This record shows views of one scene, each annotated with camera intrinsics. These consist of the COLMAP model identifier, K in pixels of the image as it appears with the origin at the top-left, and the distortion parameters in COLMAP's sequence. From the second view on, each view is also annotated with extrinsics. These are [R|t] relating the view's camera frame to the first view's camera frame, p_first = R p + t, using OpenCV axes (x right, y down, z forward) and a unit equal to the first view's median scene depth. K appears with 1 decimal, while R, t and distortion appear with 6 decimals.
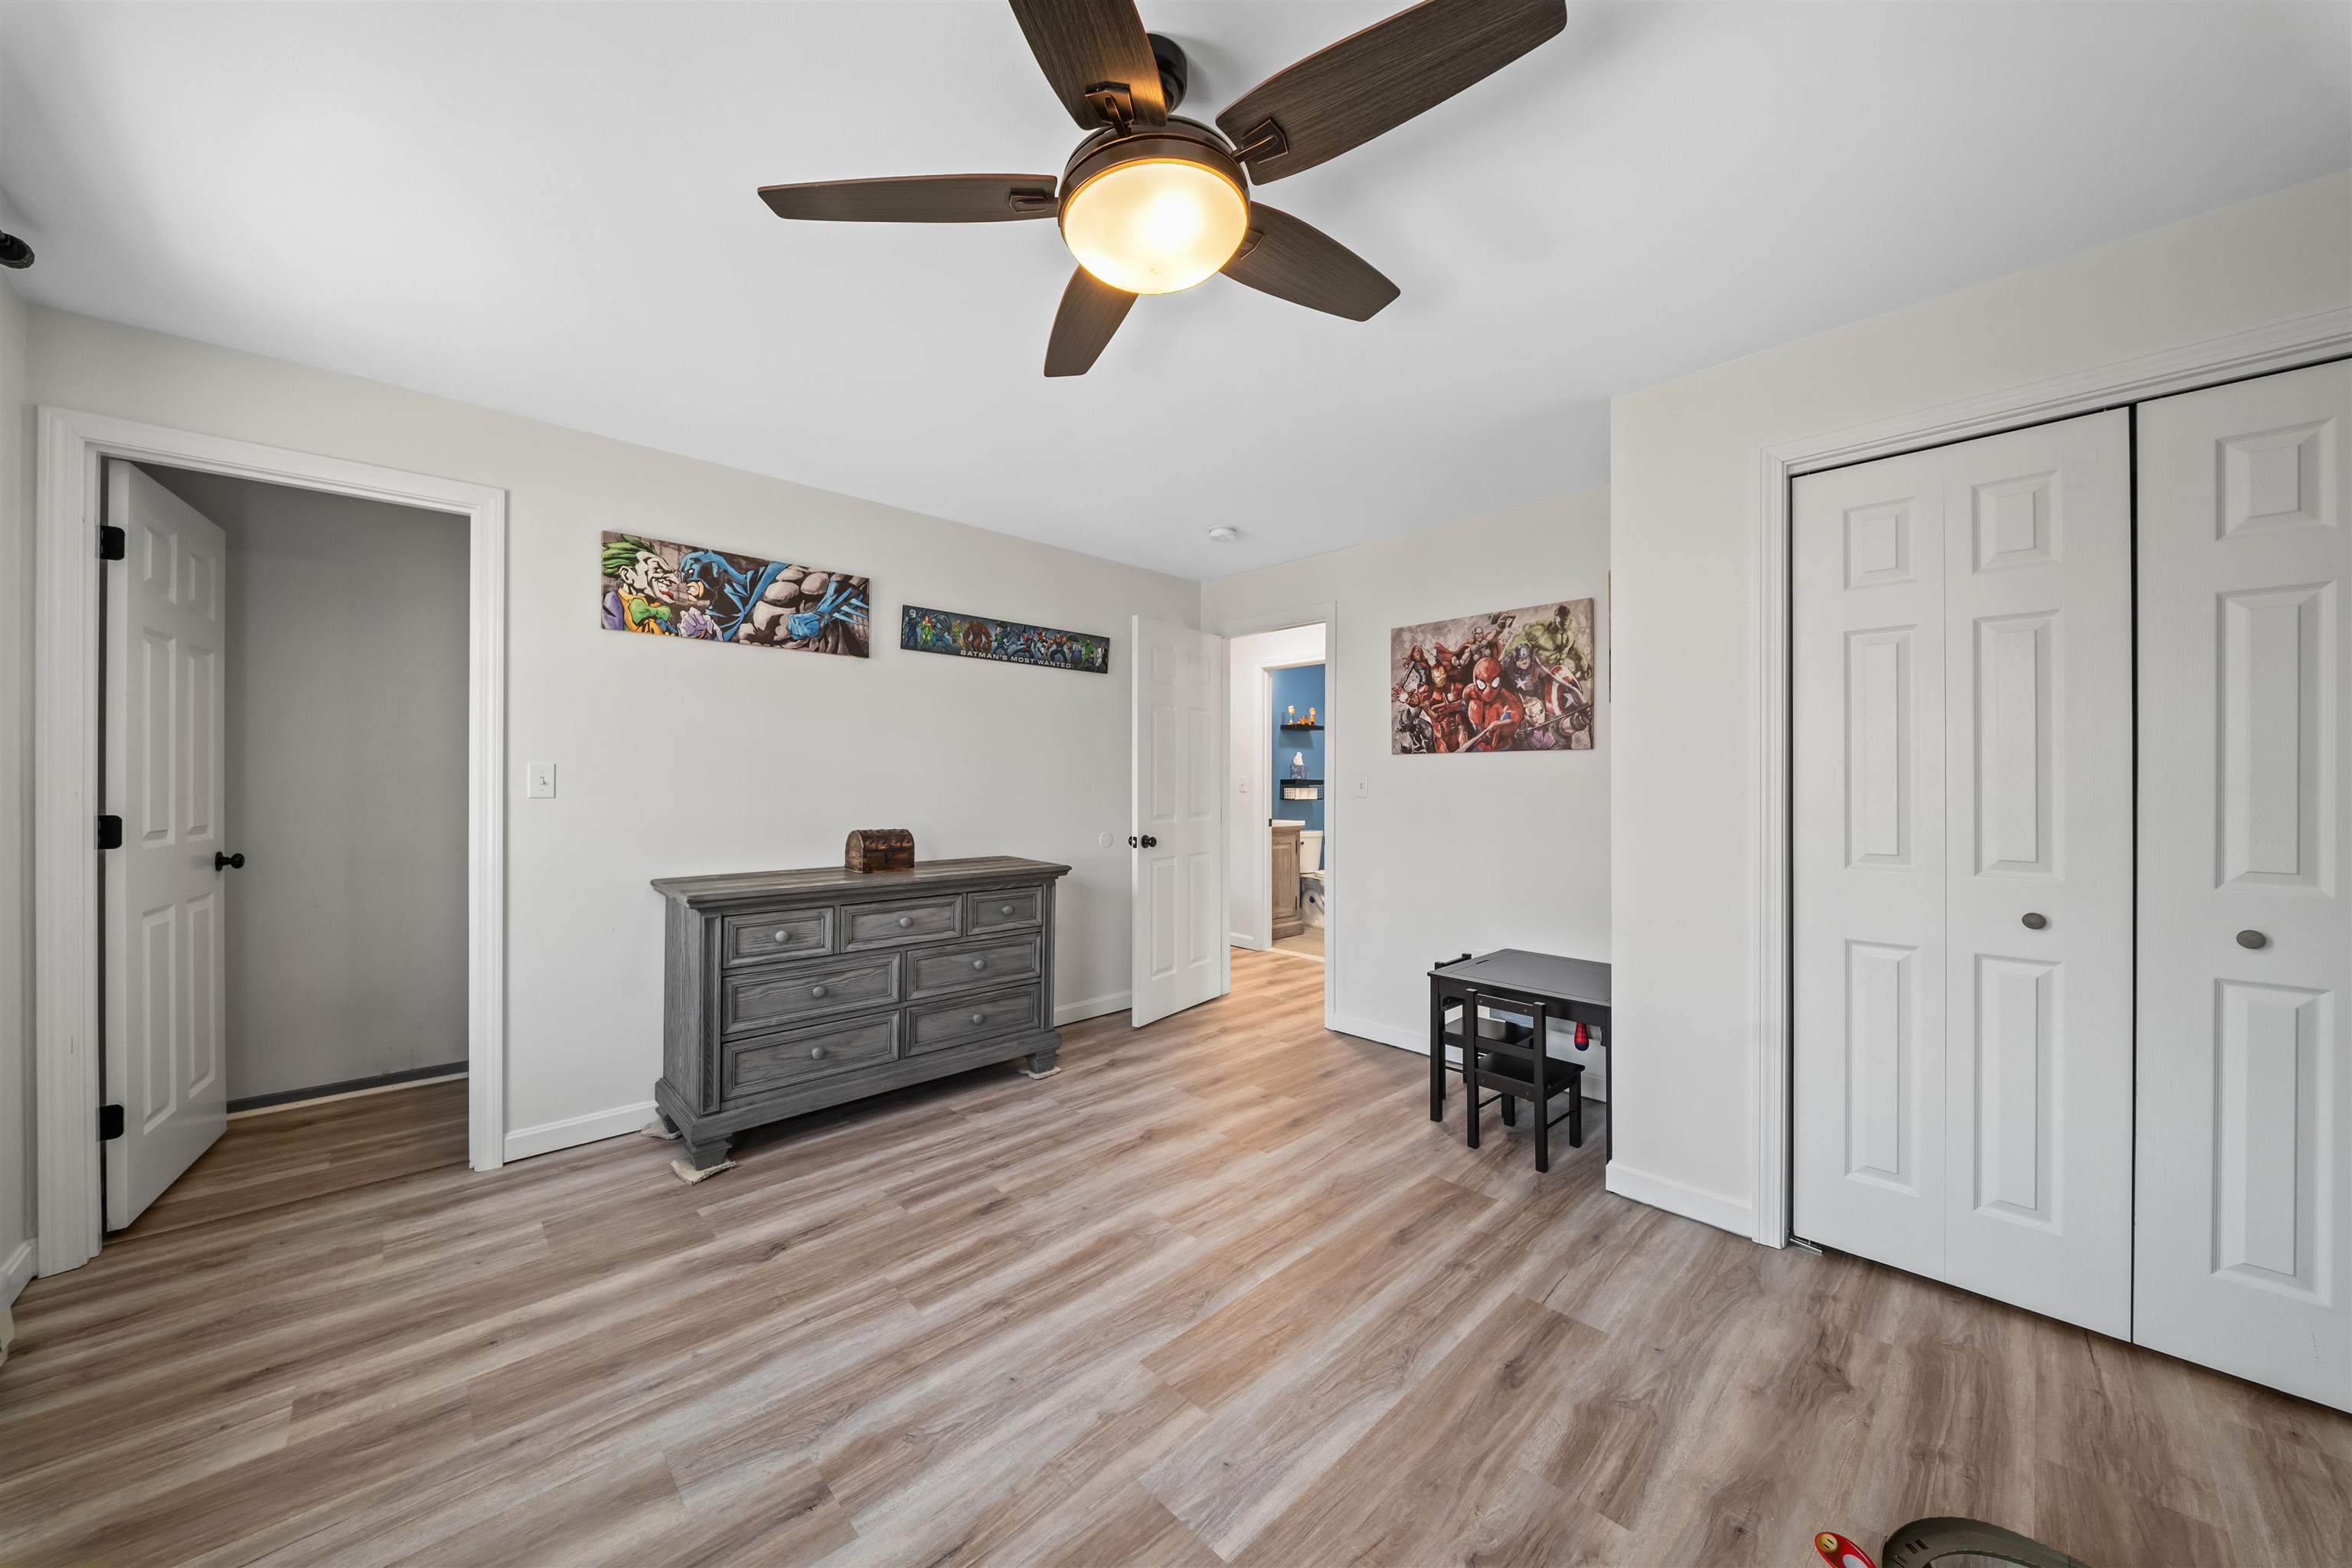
lens RADIAL K [[828.1, 0, 1177.4], [0, 828.1, 775.5], [0, 0, 1]] dist [0.007464, -0.005516]
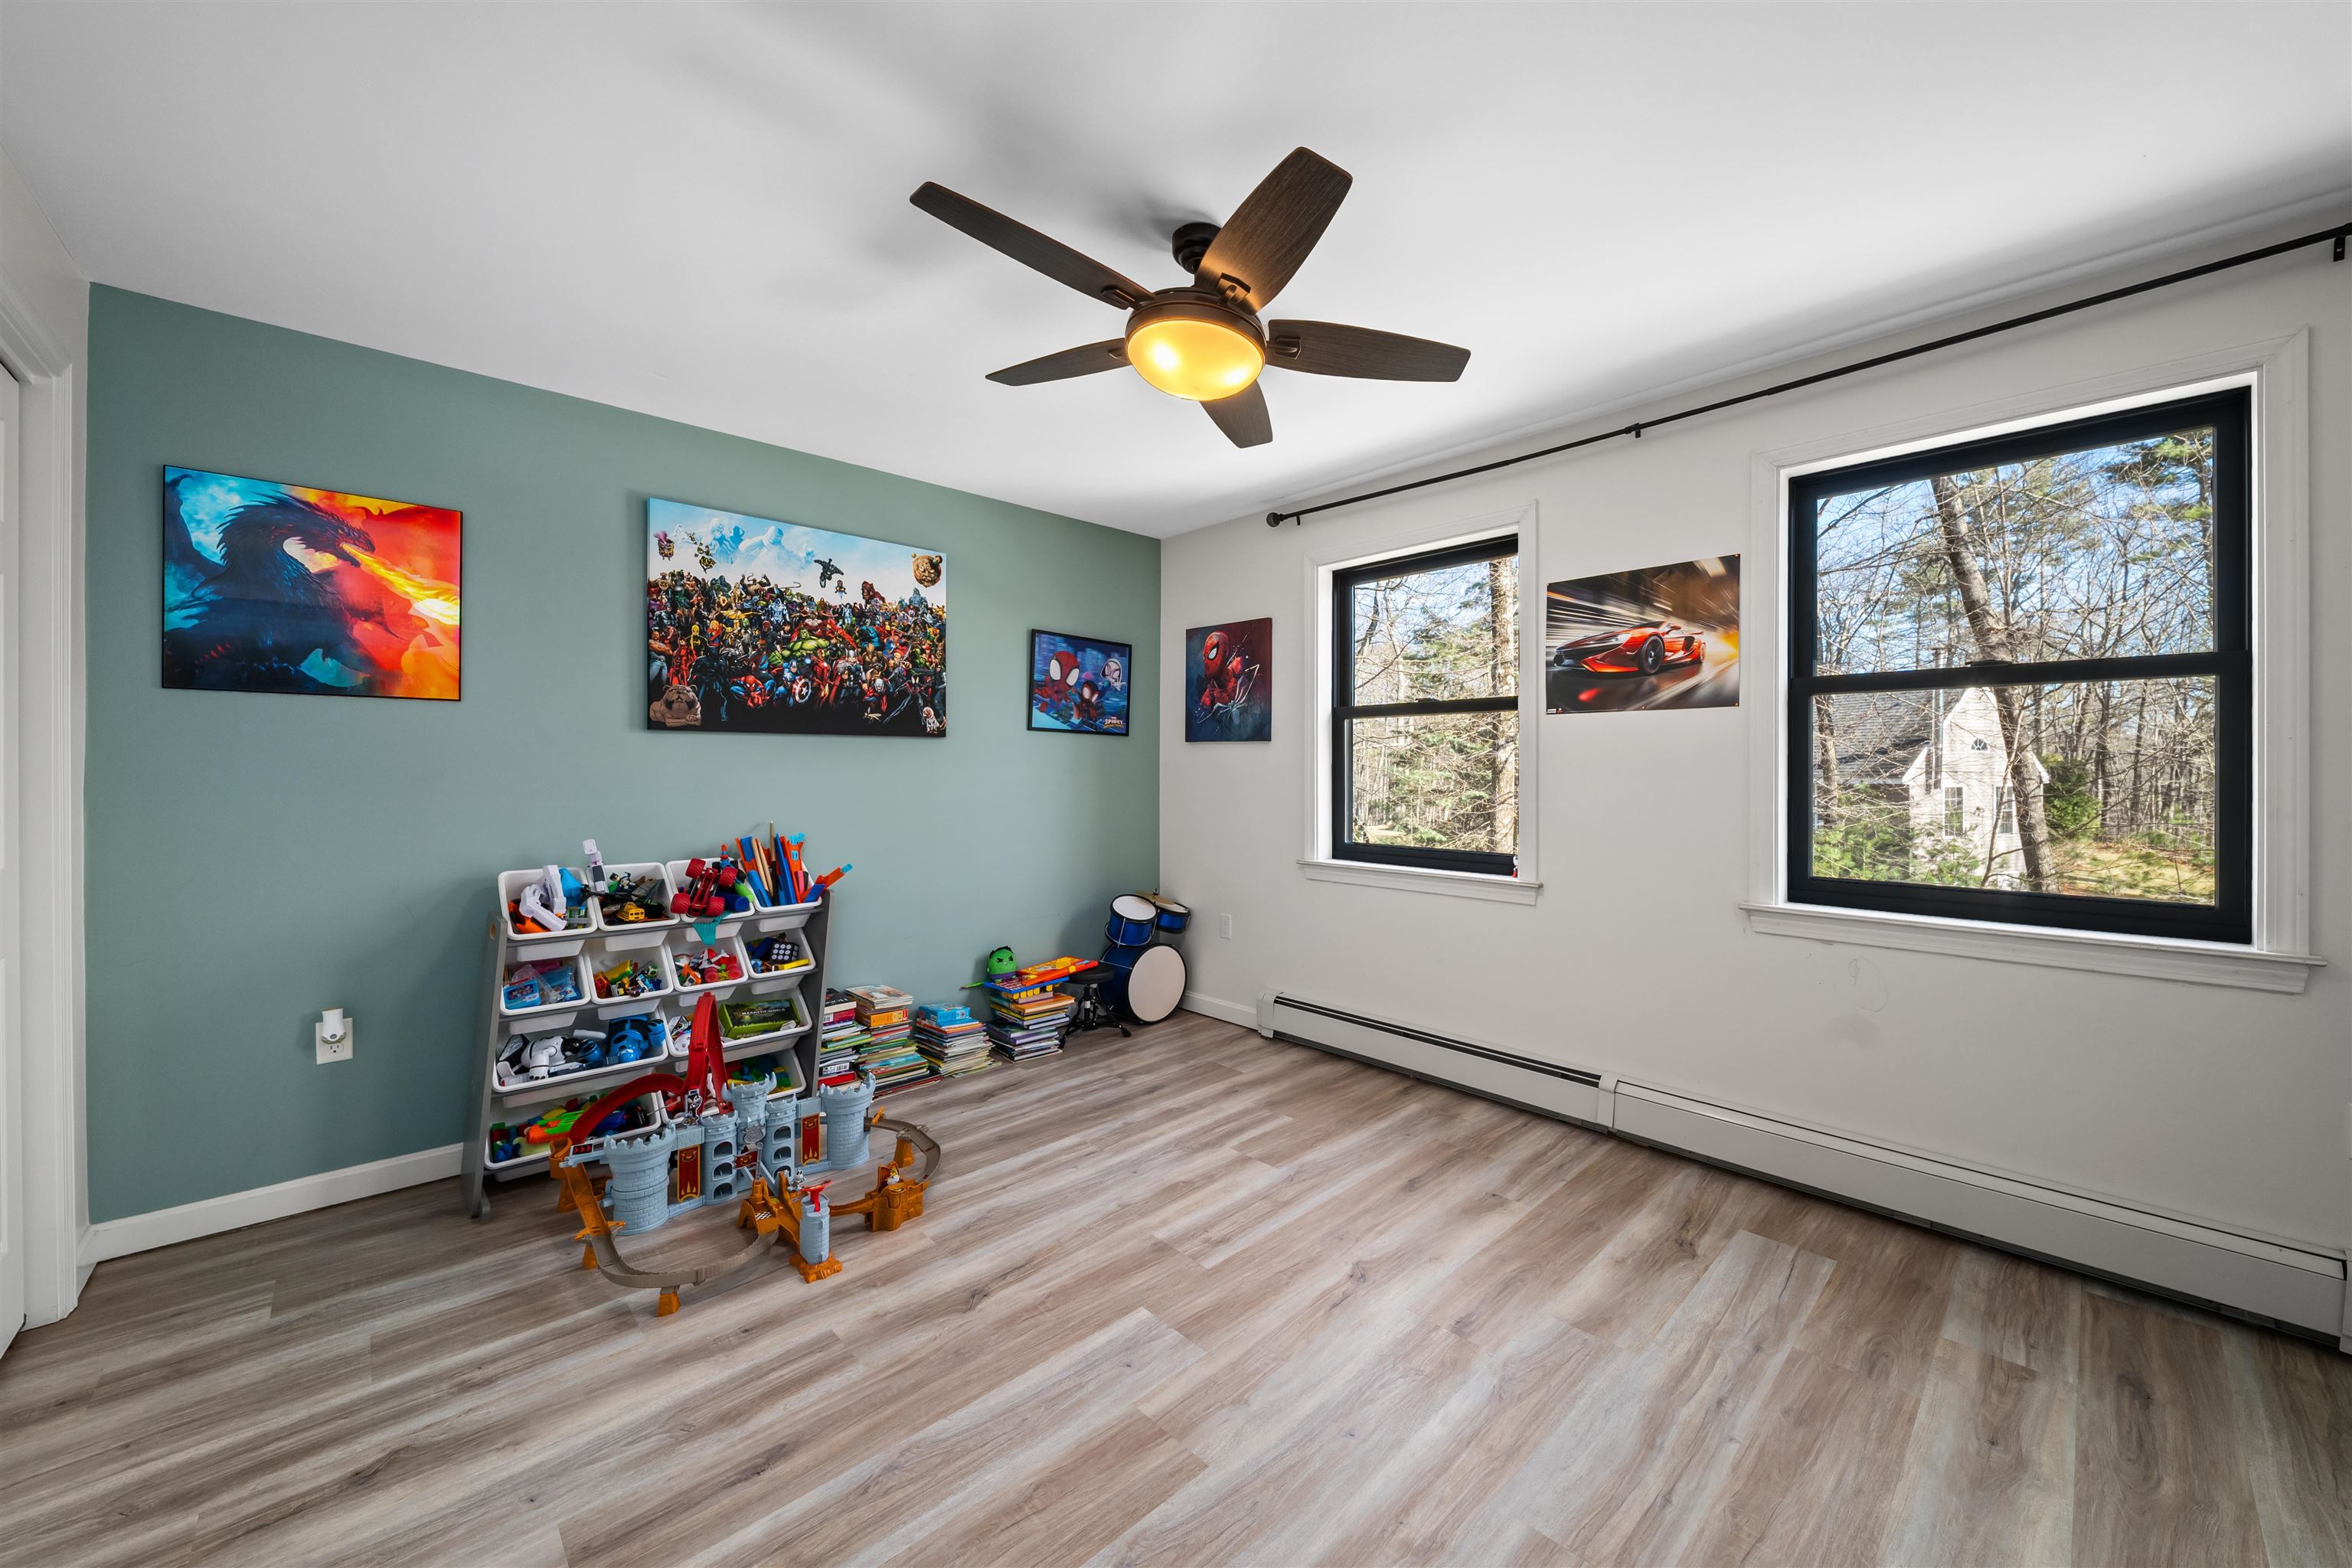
lens RADIAL K [[860.6, 0, 1261.0], [0, 860.6, 766.5], [0, 0, 1]] dist [0.000309, -0.000084]
pose [[-0.999254, -0.004114, -0.038408, -0.039317], [-0.003766, 0.999951, -0.009125, 0.012317], [0.038443, -0.008973, -0.999220, 1.182486]]
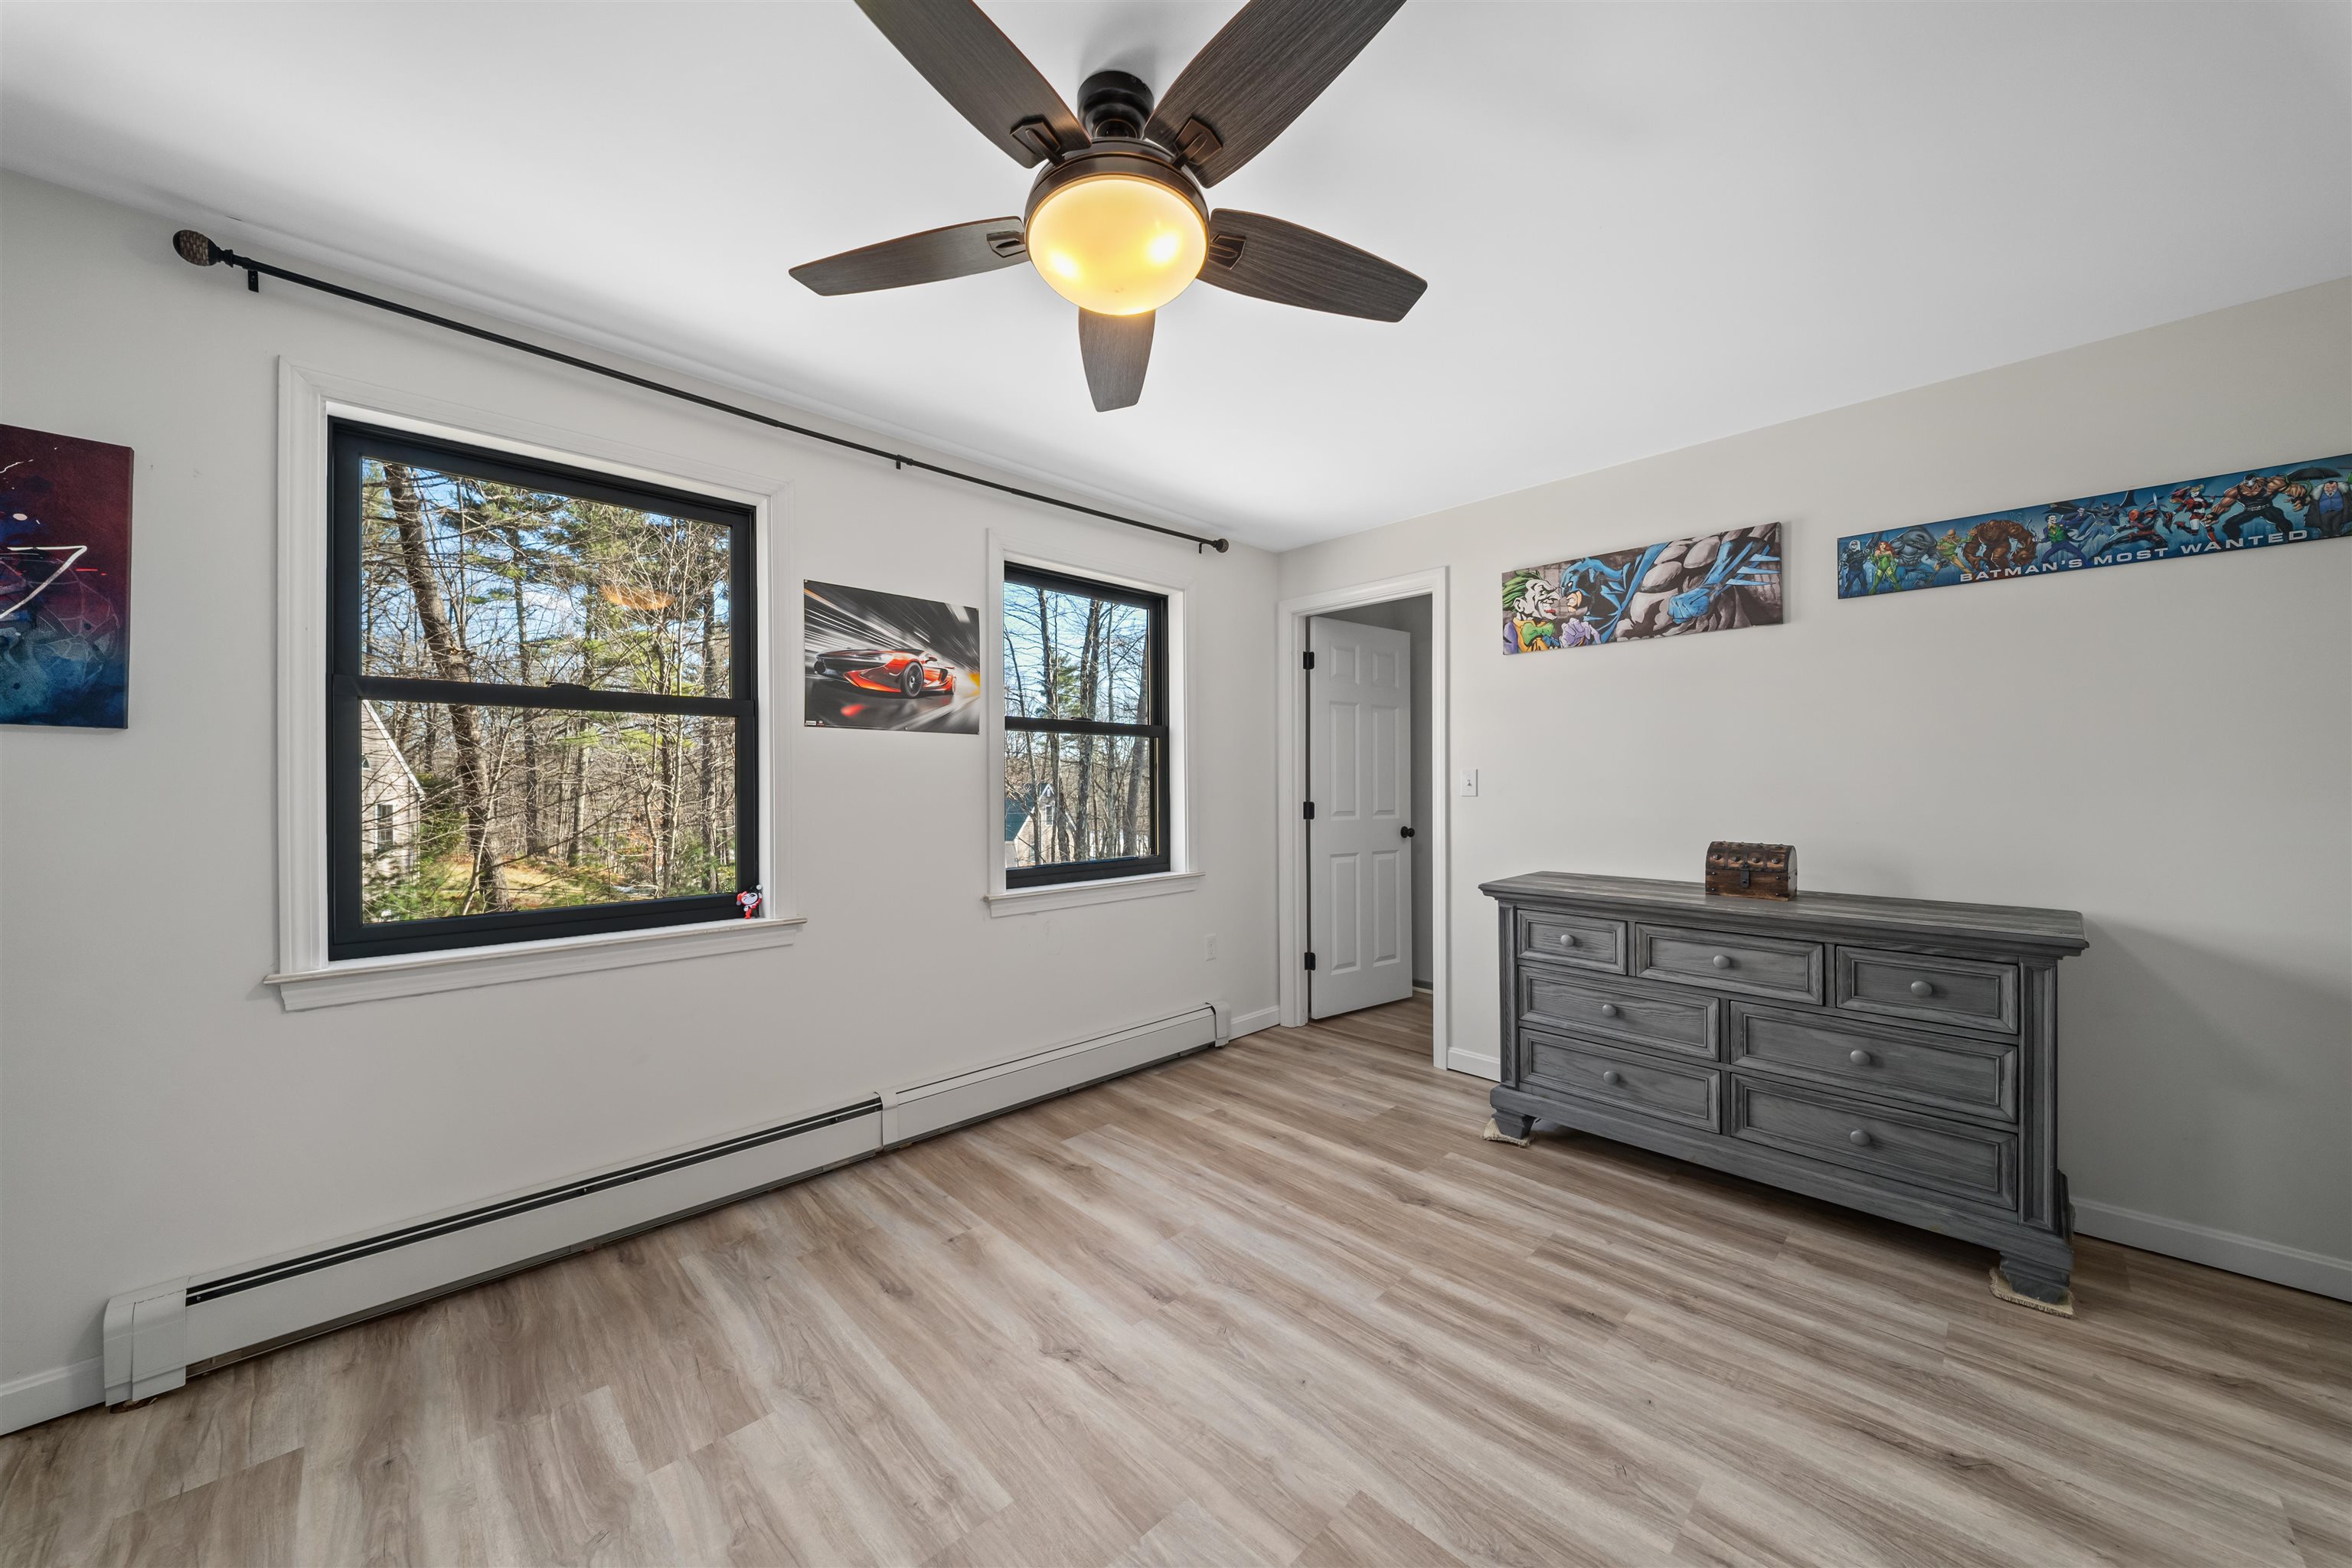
lens RADIAL K [[828.1, 0, 1177.4], [0, 828.1, 775.5], [0, 0, 1]] dist [0.007464, -0.005516]
pose [[0.005853, -0.013914, -0.999886, 0.495101], [0.009954, 0.999854, -0.013855, 0.007922], [0.999933, -0.009872, 0.005991, 0.522850]]
